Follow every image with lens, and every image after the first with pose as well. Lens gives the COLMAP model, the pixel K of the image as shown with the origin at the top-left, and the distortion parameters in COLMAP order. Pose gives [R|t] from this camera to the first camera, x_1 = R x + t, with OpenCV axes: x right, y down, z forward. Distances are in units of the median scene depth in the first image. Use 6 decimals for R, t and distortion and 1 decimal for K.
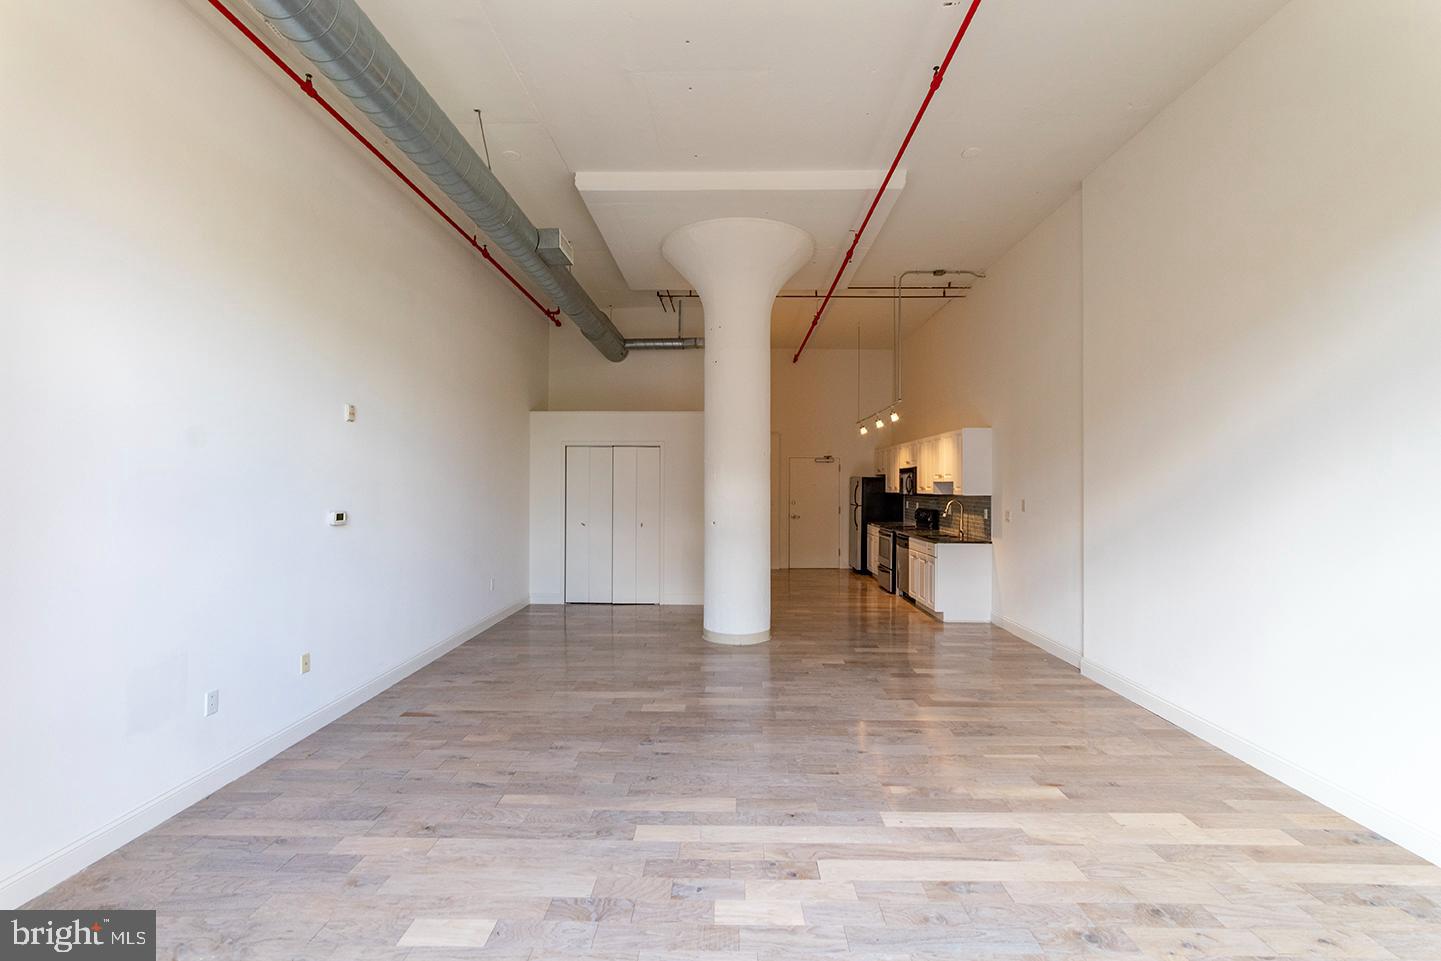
lens RADIAL K [[766.7, 0, 720.5], [0, 766.7, 480.5], [0, 0, 1]] dist [-0.000185, 0.000030]
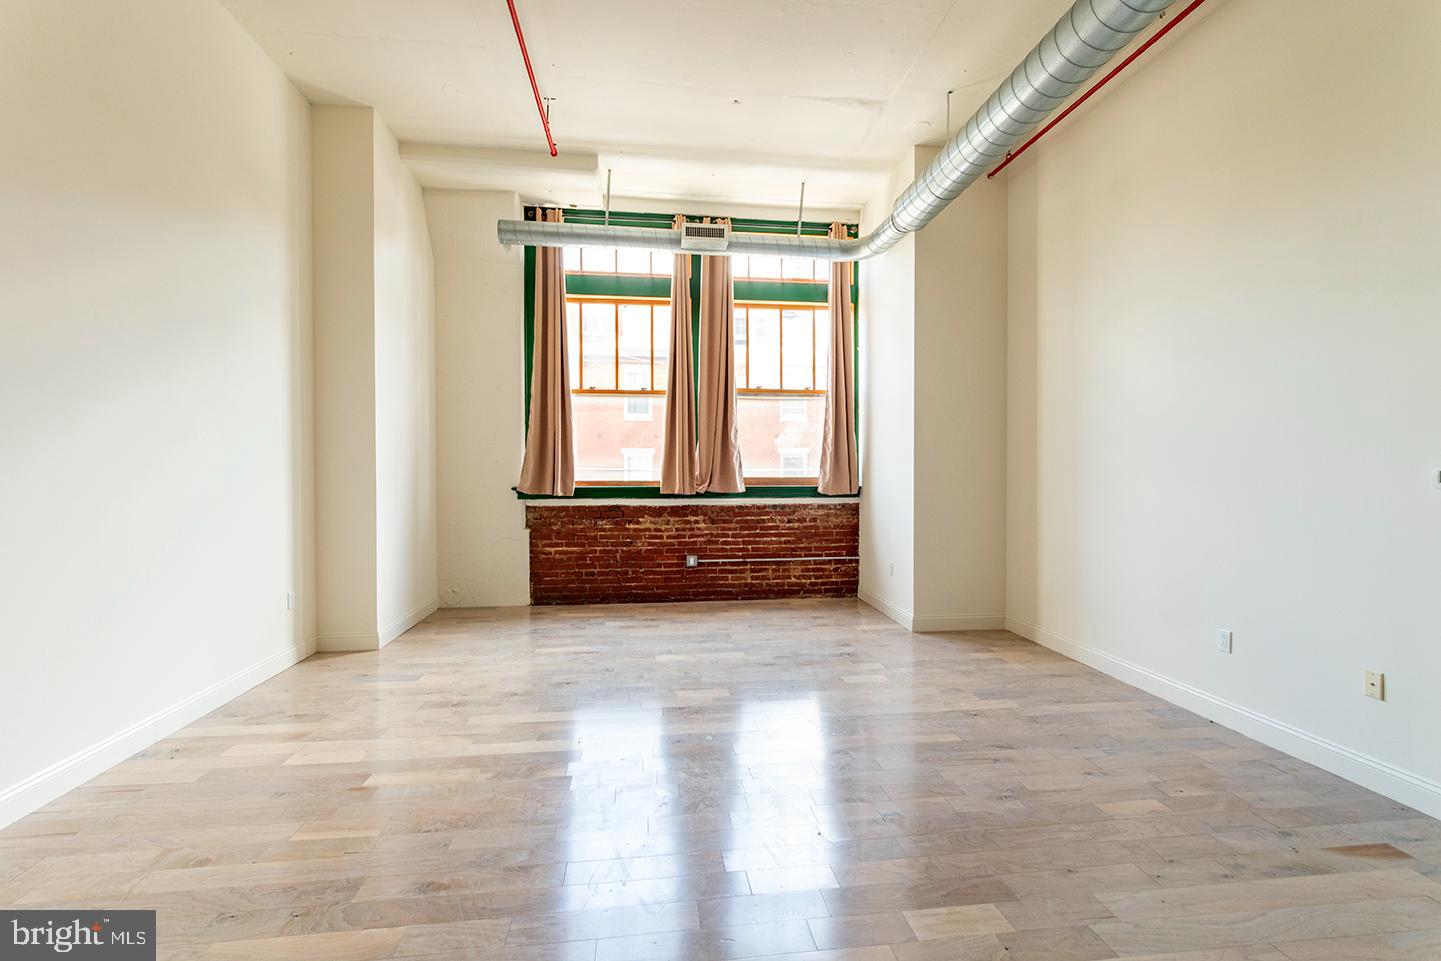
lens RADIAL K [[676.5, 0, 720.5], [0, 676.5, 480.5], [0, 0, 1]] dist [-0.000327, 0.000053]
pose [[-0.992680, -0.000751, -0.120774, 0.110178], [-0.002252, 0.999922, 0.012295, 0.044429], [0.120755, 0.012477, -0.992604, 1.422880]]
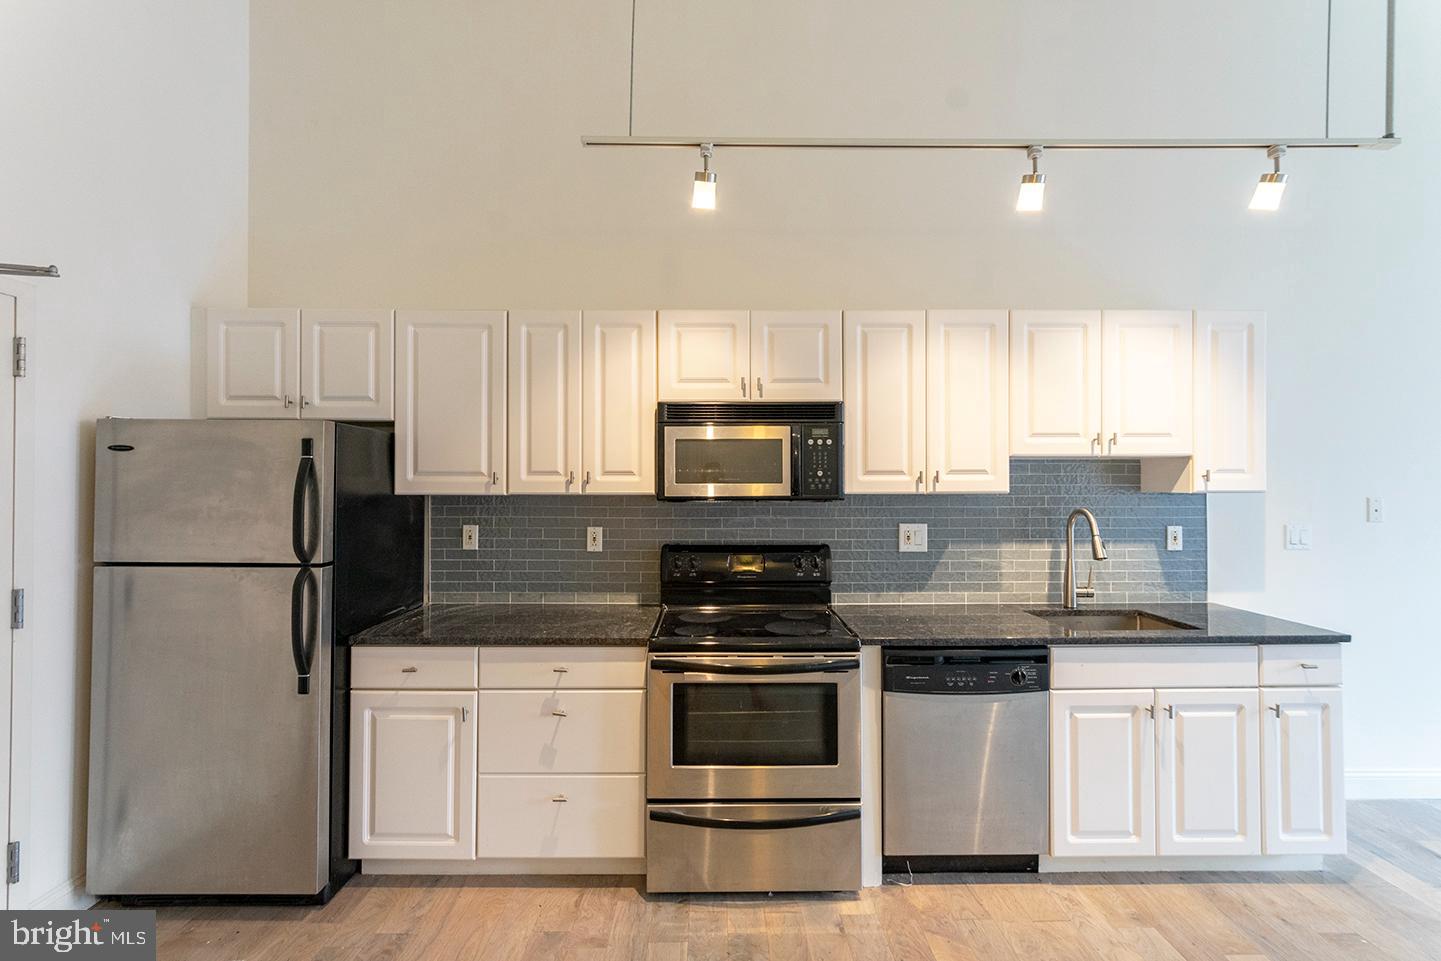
lens RADIAL K [[629.2, 0, 733.8], [0, 629.2, 481.3], [0, 0, 1]] dist [0.000002, 0.000082]
pose [[-0.025050, -0.002879, 0.999682, 0.031213], [-0.004122, 0.999988, 0.002776, 0.022608], [-0.999678, -0.004051, -0.025062, 2.038801]]
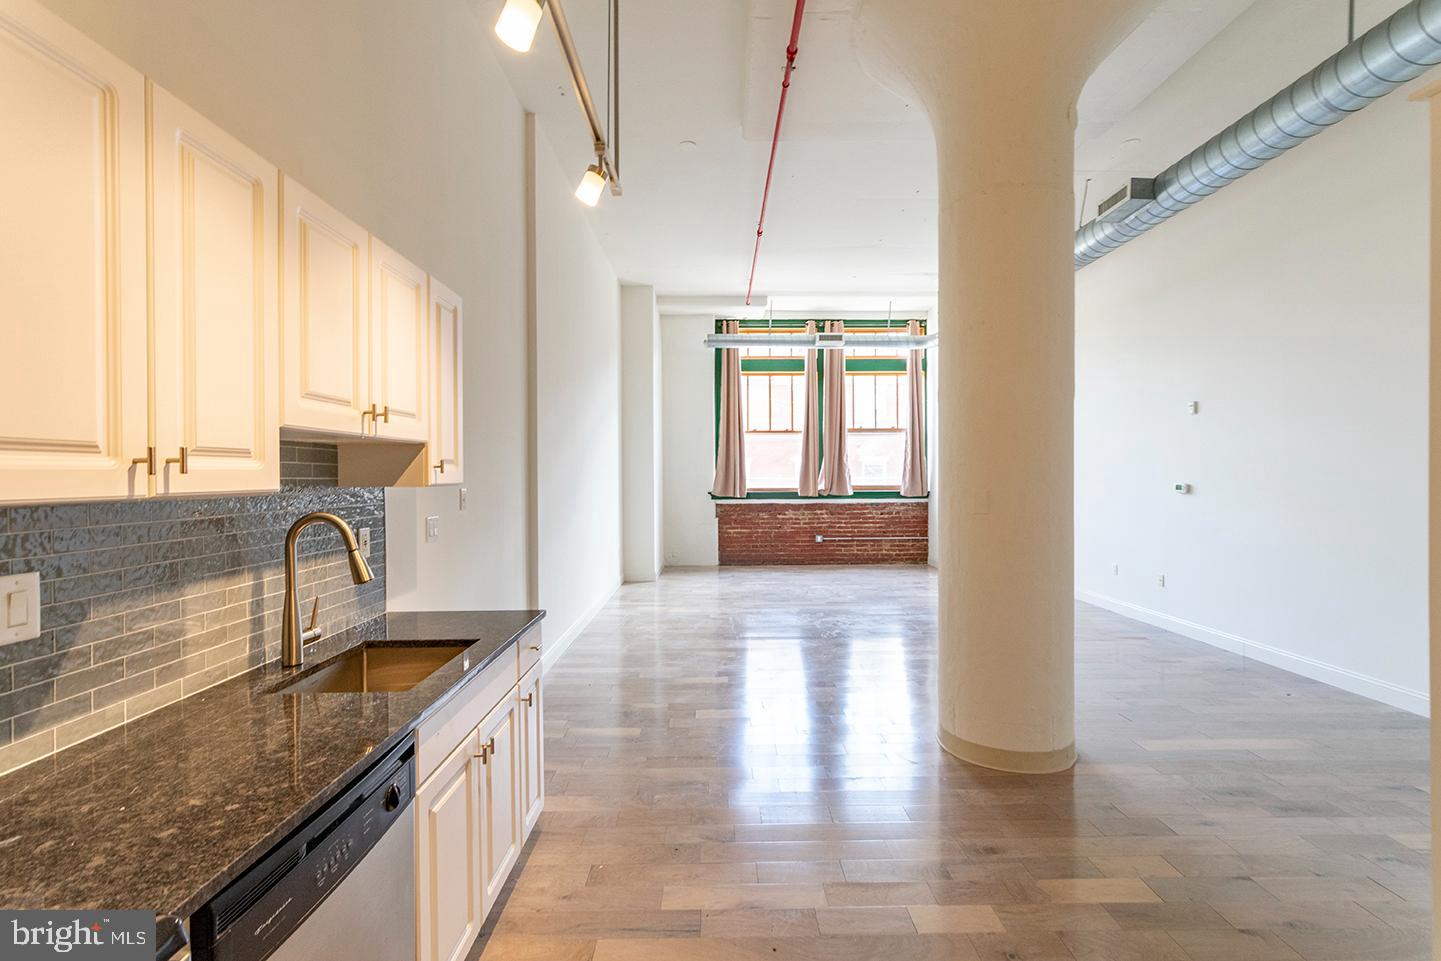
lens RADIAL K [[629.2, 0, 733.8], [0, 629.2, 481.3], [0, 0, 1]] dist [0.000002, 0.000082]
pose [[-0.999896, 0.002014, -0.014276, 0.312342], [0.001914, 0.999974, 0.007003, 0.025813], [0.014289, 0.006975, -0.999874, 2.092274]]
